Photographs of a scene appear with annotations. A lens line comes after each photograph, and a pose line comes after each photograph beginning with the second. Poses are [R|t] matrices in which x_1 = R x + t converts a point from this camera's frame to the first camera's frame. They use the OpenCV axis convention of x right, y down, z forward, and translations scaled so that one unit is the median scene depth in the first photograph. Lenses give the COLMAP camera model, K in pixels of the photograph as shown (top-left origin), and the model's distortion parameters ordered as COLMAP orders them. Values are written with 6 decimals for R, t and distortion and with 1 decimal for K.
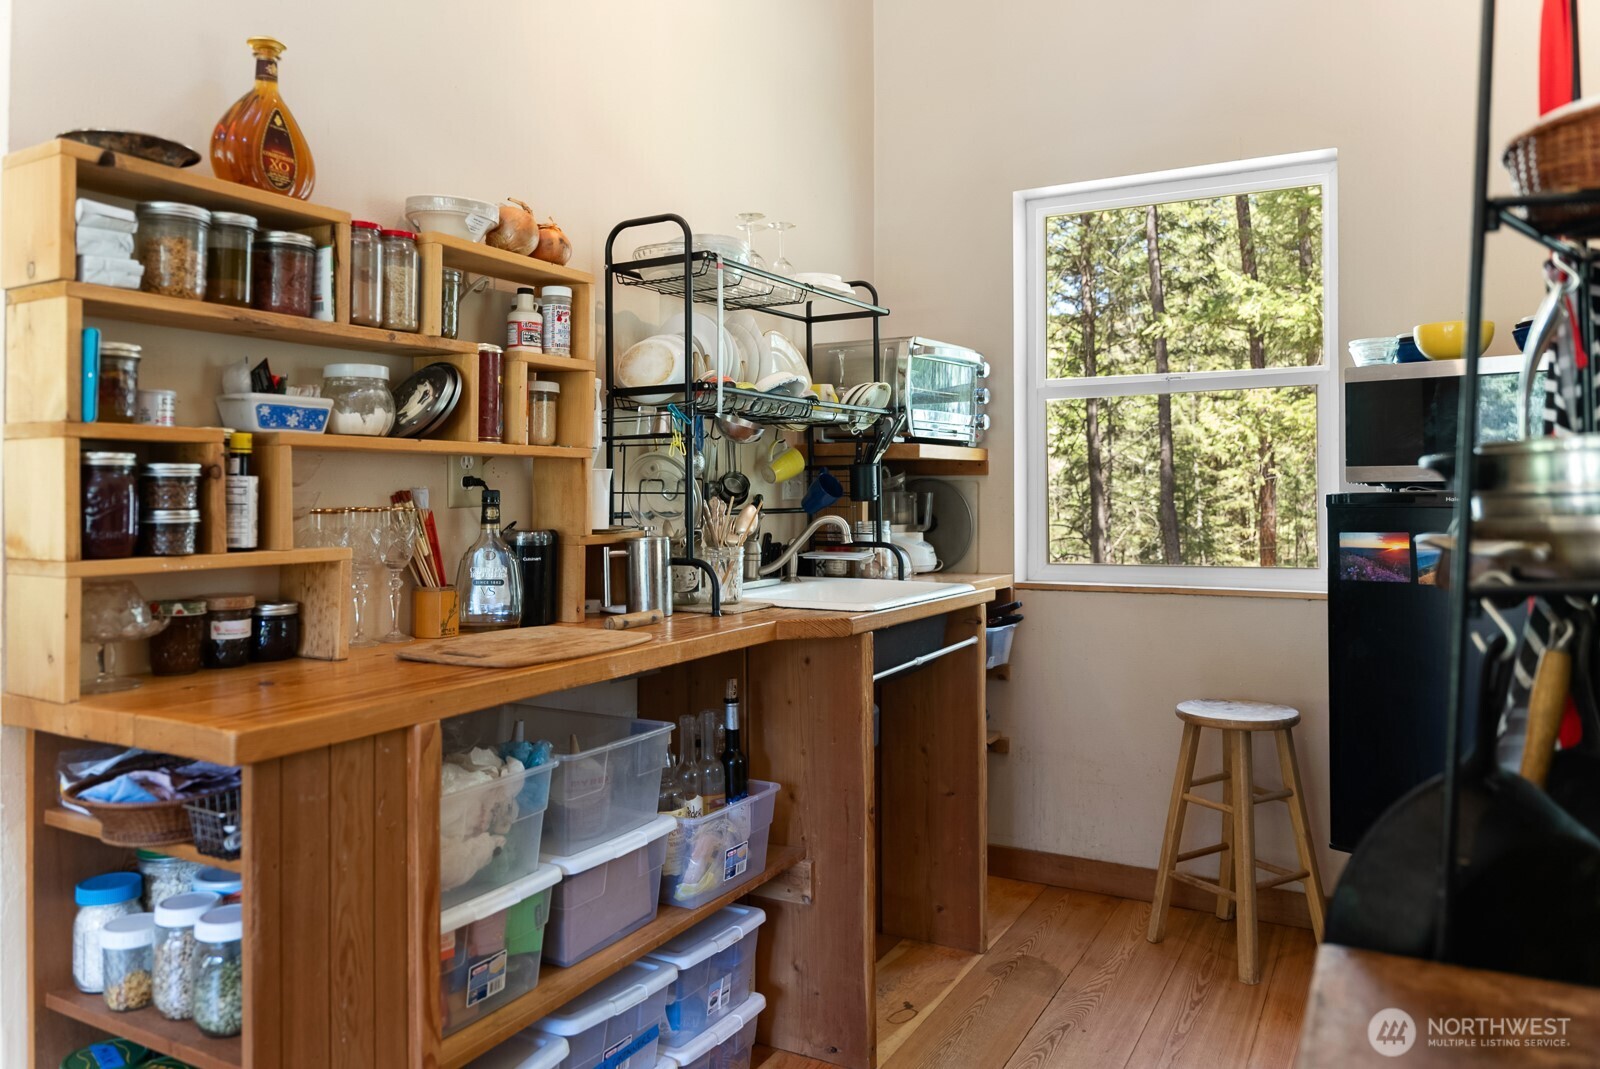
lens RADIAL K [[1106.0, 0, 804.5], [0, 1106.0, 497.1], [0, 0, 1]] dist [-0.010313, -0.004020]
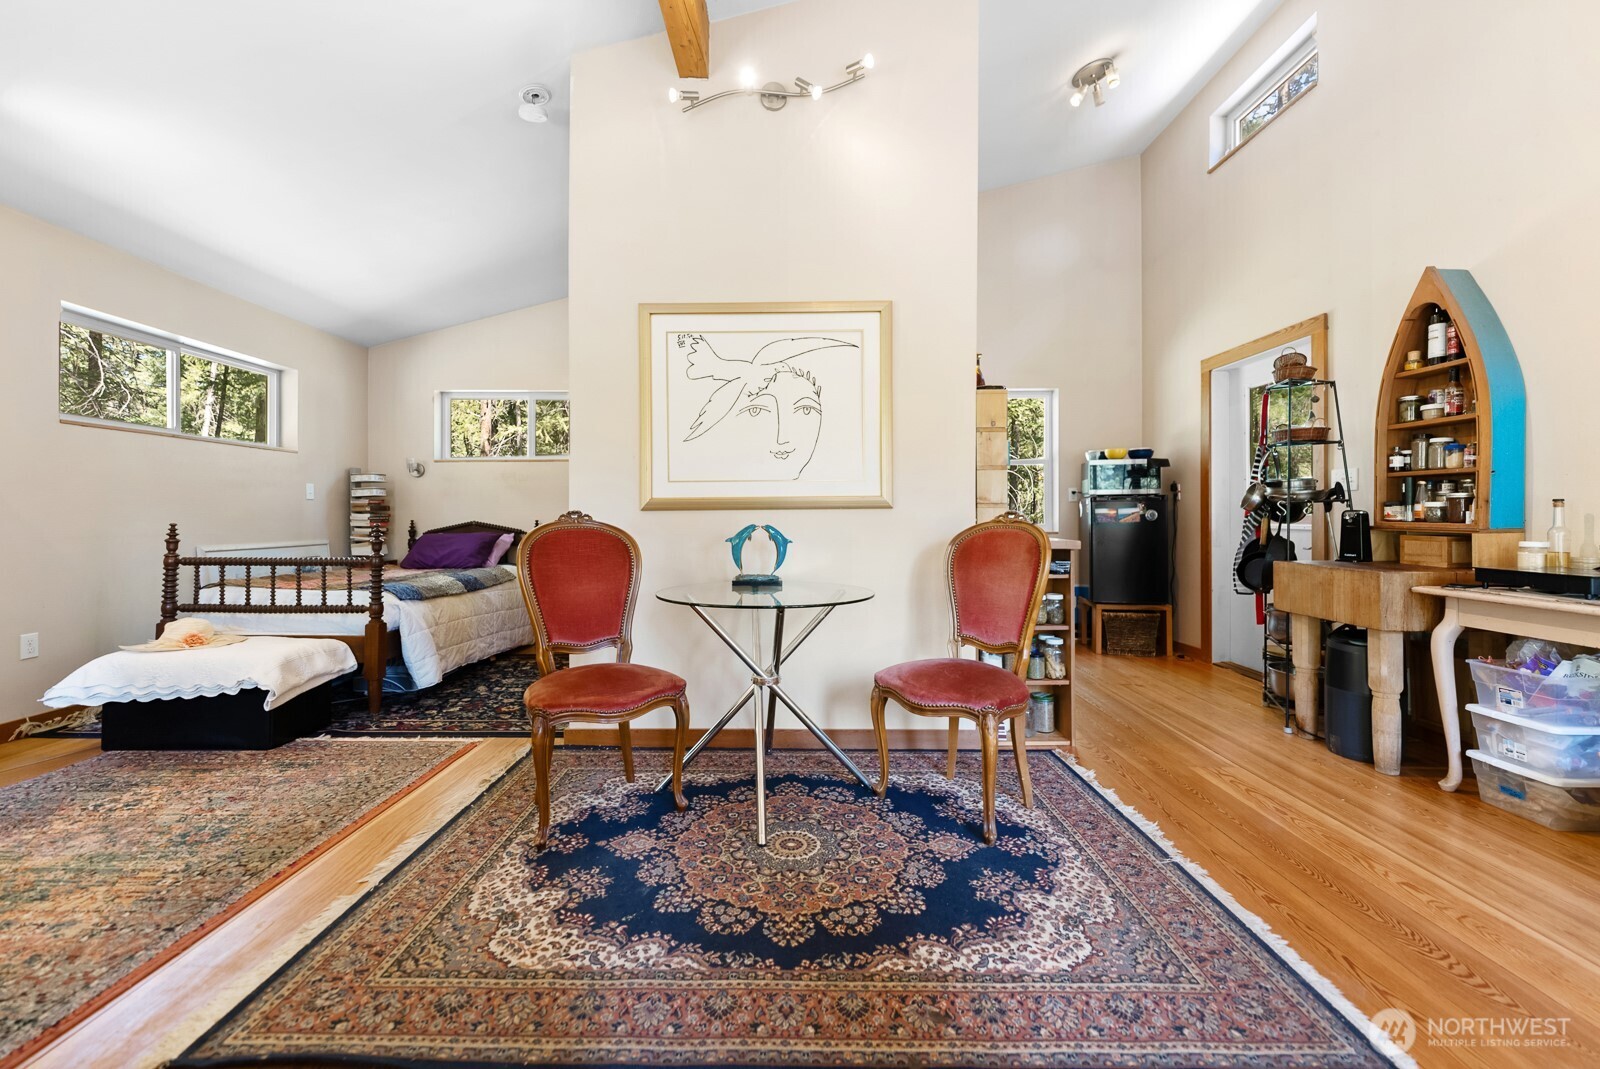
lens RADIAL K [[642.5, 0, 800.5], [0, 642.5, 516.4], [0, 0, 1]] dist [0.002346, -0.000020]
pose [[0.881869, -0.000593, 0.471494, -1.543222], [0.002019, 0.999995, -0.002519, 0.072040], [-0.471490, 0.003174, 0.881866, -0.392949]]
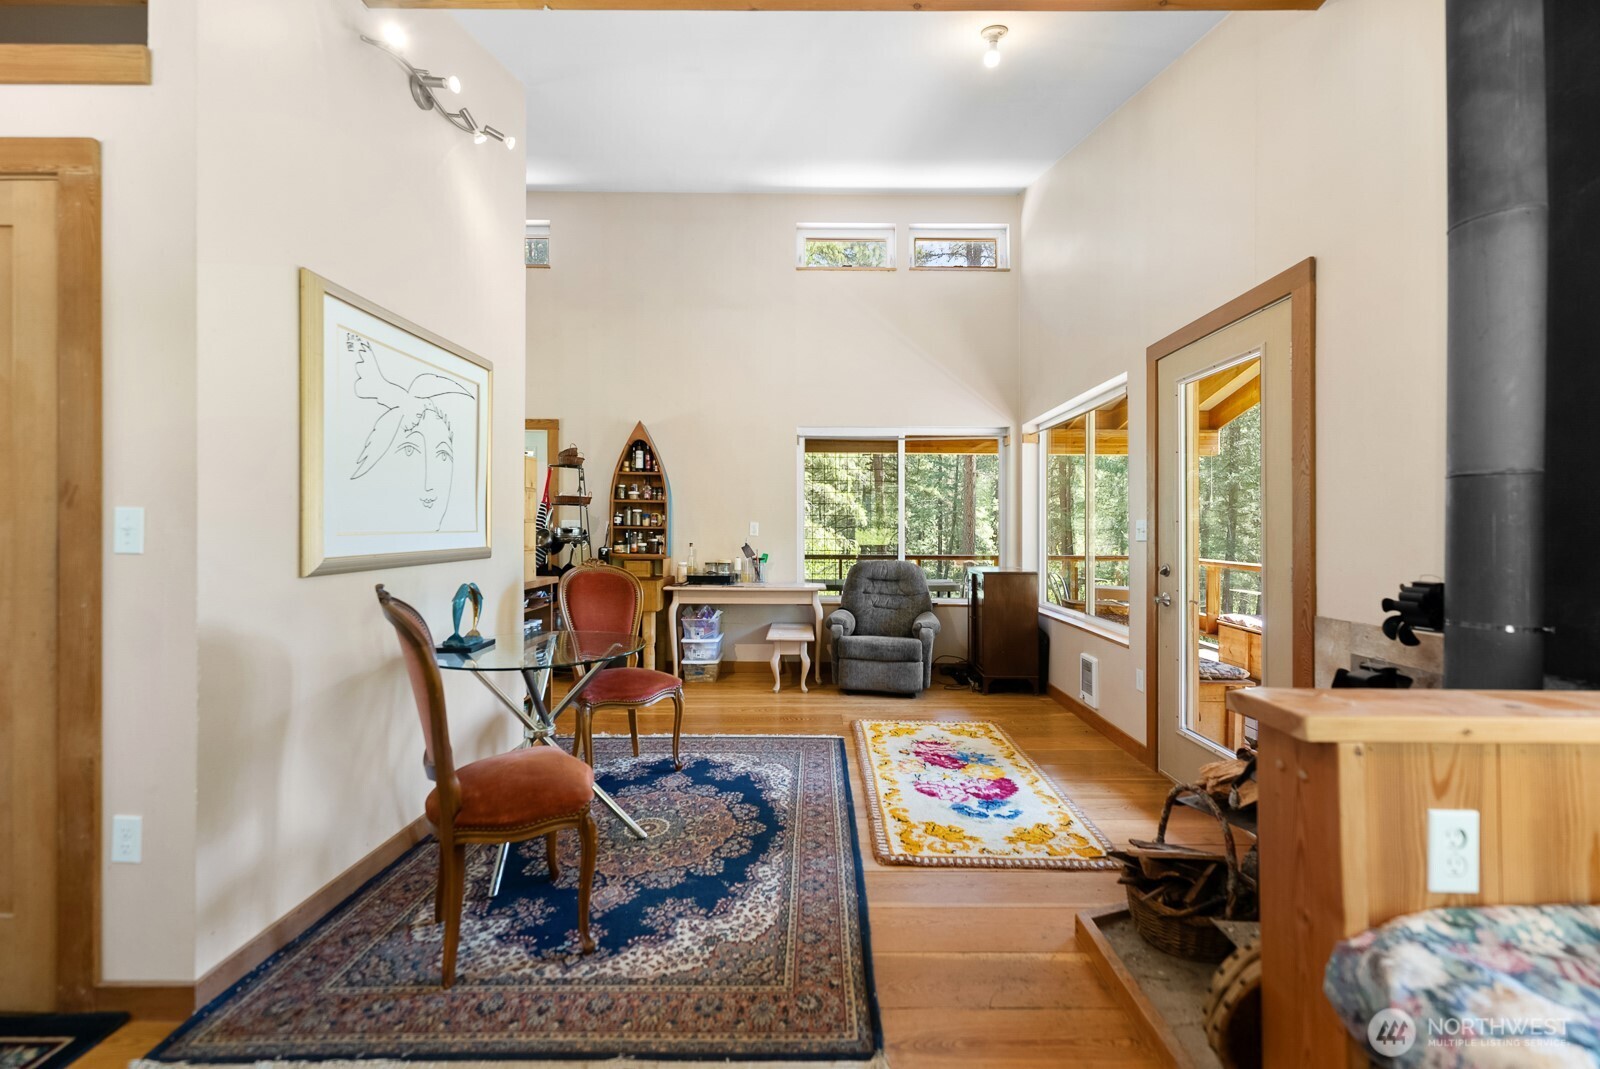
lens RADIAL K [[649.2, 0, 800.0], [0, 649.2, 534.5], [0, 0, 1]] dist [0.002167, 0.000113]
pose [[-0.456983, -0.007534, 0.889443, -2.386282], [-0.000629, 0.999967, 0.008147, -0.018719], [-0.889475, 0.003164, -0.456973, 0.832839]]
